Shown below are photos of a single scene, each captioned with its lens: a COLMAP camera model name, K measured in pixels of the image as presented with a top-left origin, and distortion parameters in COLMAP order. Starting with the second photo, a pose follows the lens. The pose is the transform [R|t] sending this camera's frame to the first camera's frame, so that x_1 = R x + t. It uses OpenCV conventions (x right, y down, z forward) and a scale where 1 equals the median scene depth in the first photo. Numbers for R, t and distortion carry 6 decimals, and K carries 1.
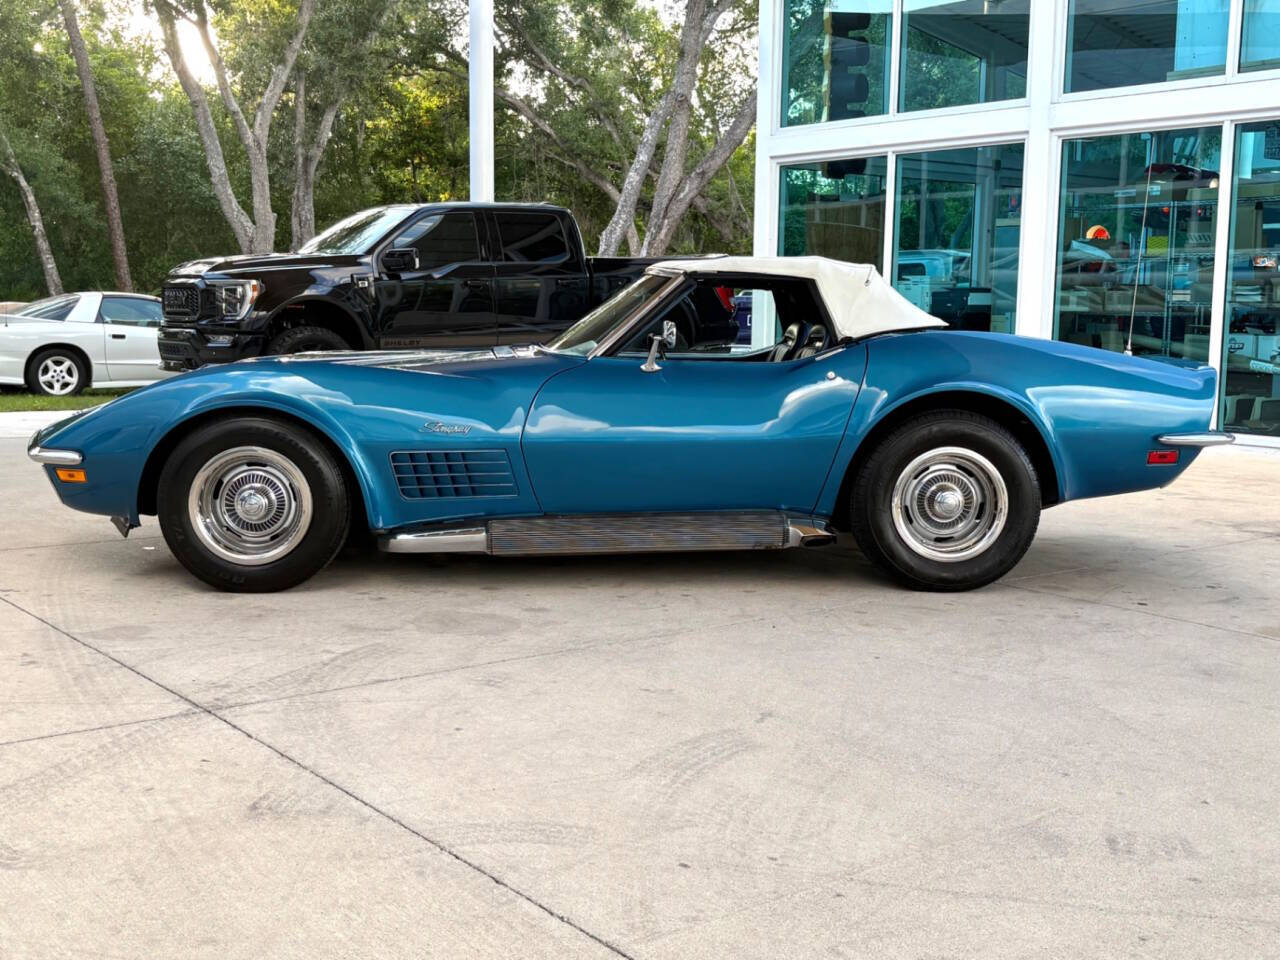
lens RADIAL K [[1574.3, 0, 640.0], [0, 1574.3, 480.0], [0, 0, 1]] dist [-0.002577, -0.047824]
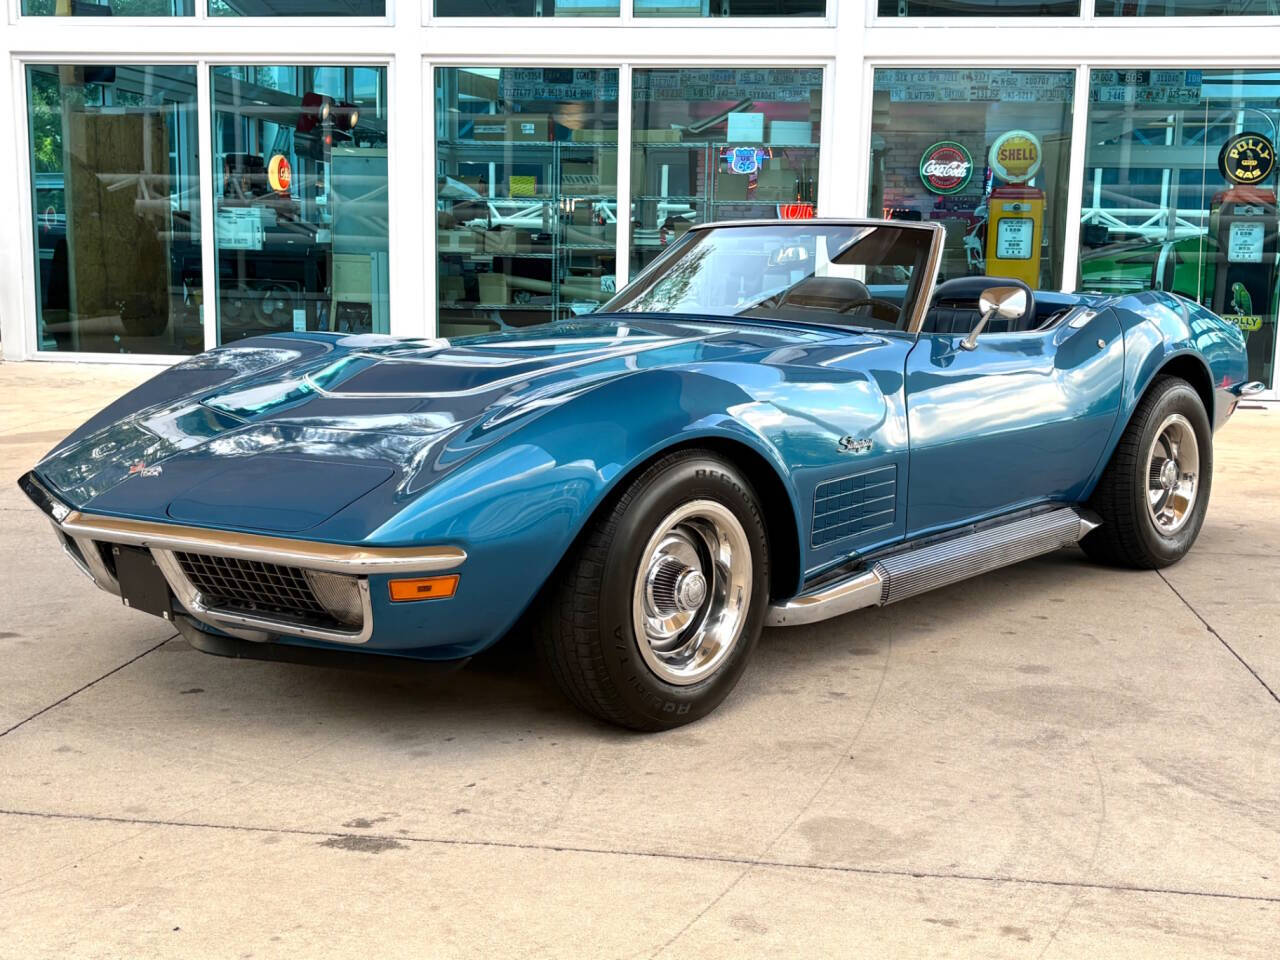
lens RADIAL K [[1529.7, 0, 640.0], [0, 1529.7, 480.0], [0, 0, 1]] dist [0.172714, -0.633071]
pose [[0.703035, -0.105664, 0.703262, -0.356109], [0.068399, 0.994362, 0.081025, -0.042041], [-0.707859, -0.008861, 0.706298, 0.289572]]
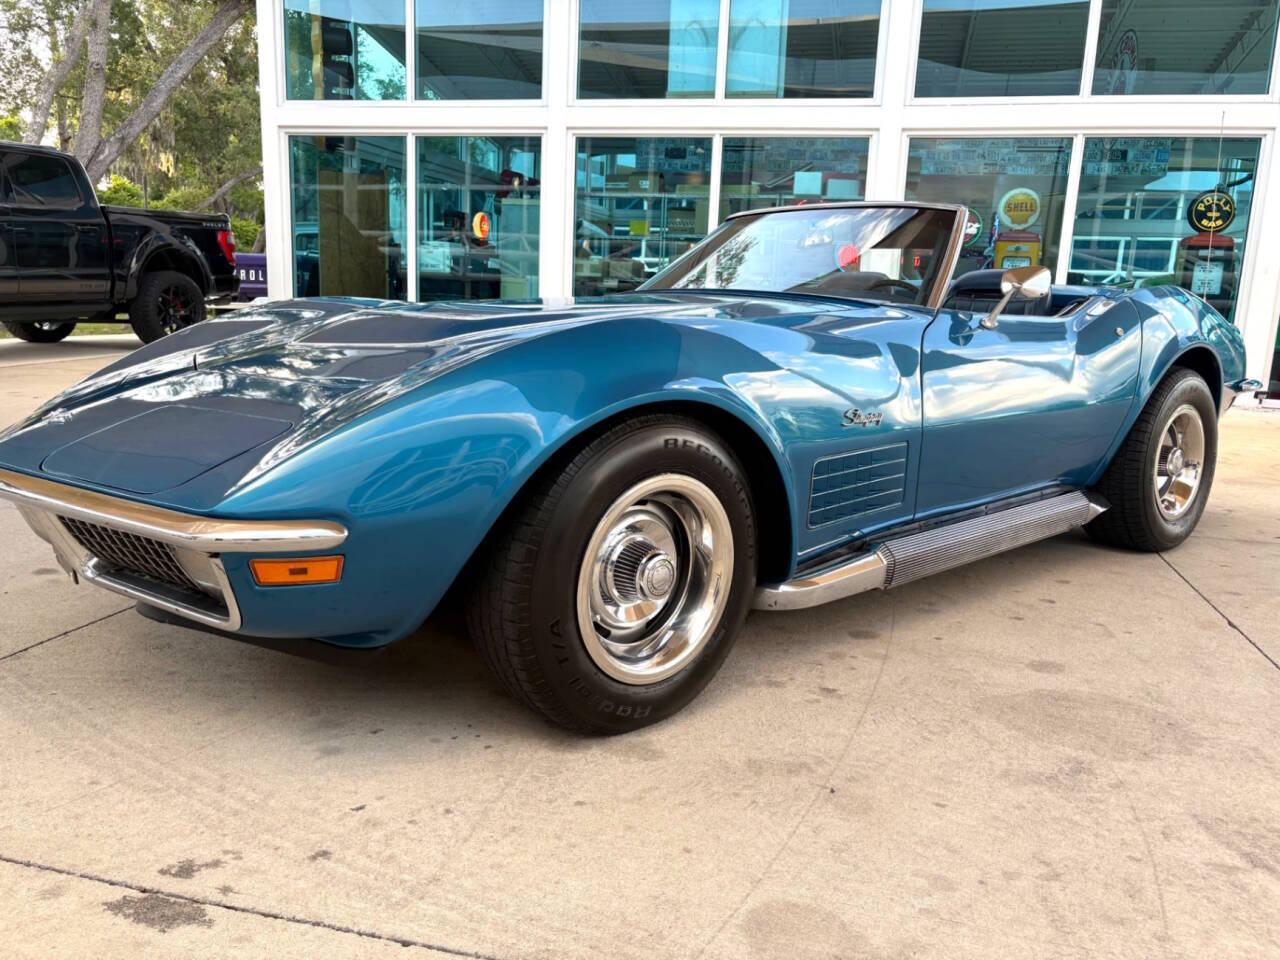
lens RADIAL K [[988.6, 0, 640.0], [0, 988.6, 480.0], [0, 0, 1]] dist [0.015210, -0.003984]
pose [[0.777228, -0.098106, 0.621523, -0.237448], [0.039446, 0.993424, 0.107482, -0.029253], [-0.627981, -0.059021, 0.775987, 0.372127]]
